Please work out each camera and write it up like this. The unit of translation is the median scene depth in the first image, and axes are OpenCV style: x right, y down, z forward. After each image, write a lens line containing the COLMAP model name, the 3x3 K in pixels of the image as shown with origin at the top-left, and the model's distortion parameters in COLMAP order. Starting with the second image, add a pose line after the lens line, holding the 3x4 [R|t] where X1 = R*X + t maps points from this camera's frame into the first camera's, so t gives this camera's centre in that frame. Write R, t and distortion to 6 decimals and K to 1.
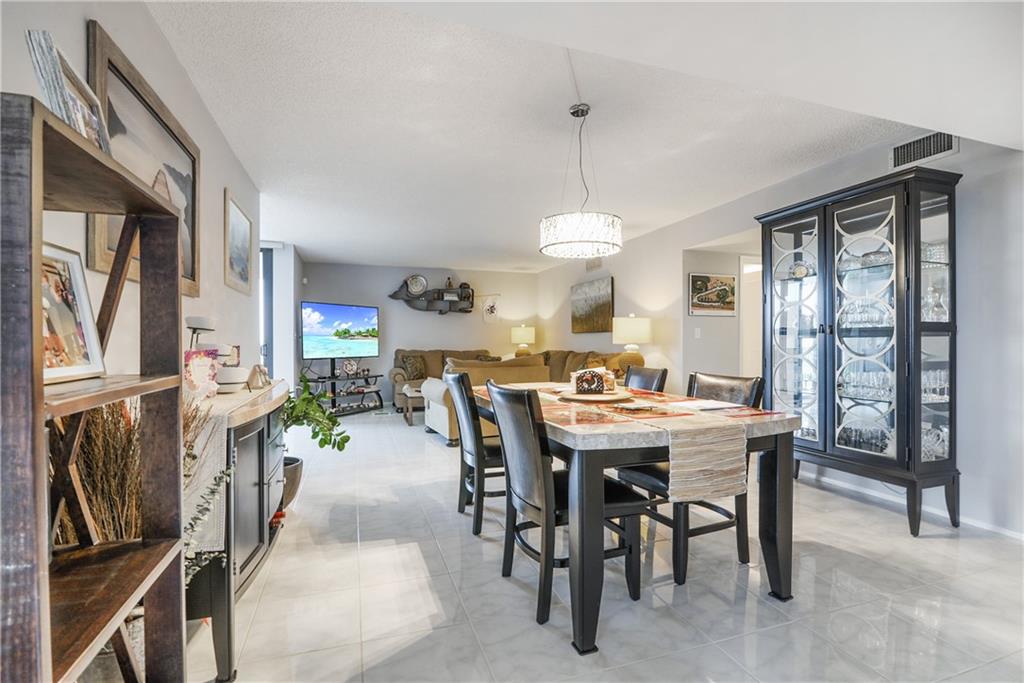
lens RADIAL K [[479.9, 0, 514.7], [0, 479.9, 344.9], [0, 0, 1]] dist [0.000264, 0.000280]
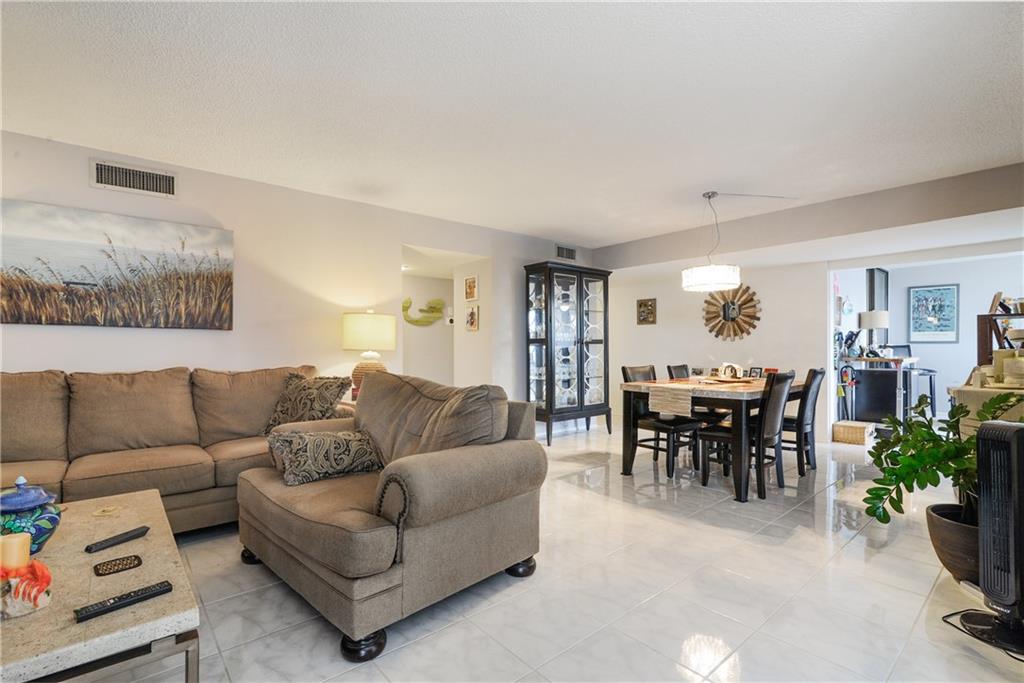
lens RADIAL K [[479.9, 0, 514.7], [0, 479.9, 344.9], [0, 0, 1]] dist [0.000264, 0.000280]
pose [[-0.379453, 0.014079, 0.925104, -0.909373], [0.008404, 0.999895, -0.011770, -0.001301], [-0.925173, 0.003309, -0.379531, 1.910630]]
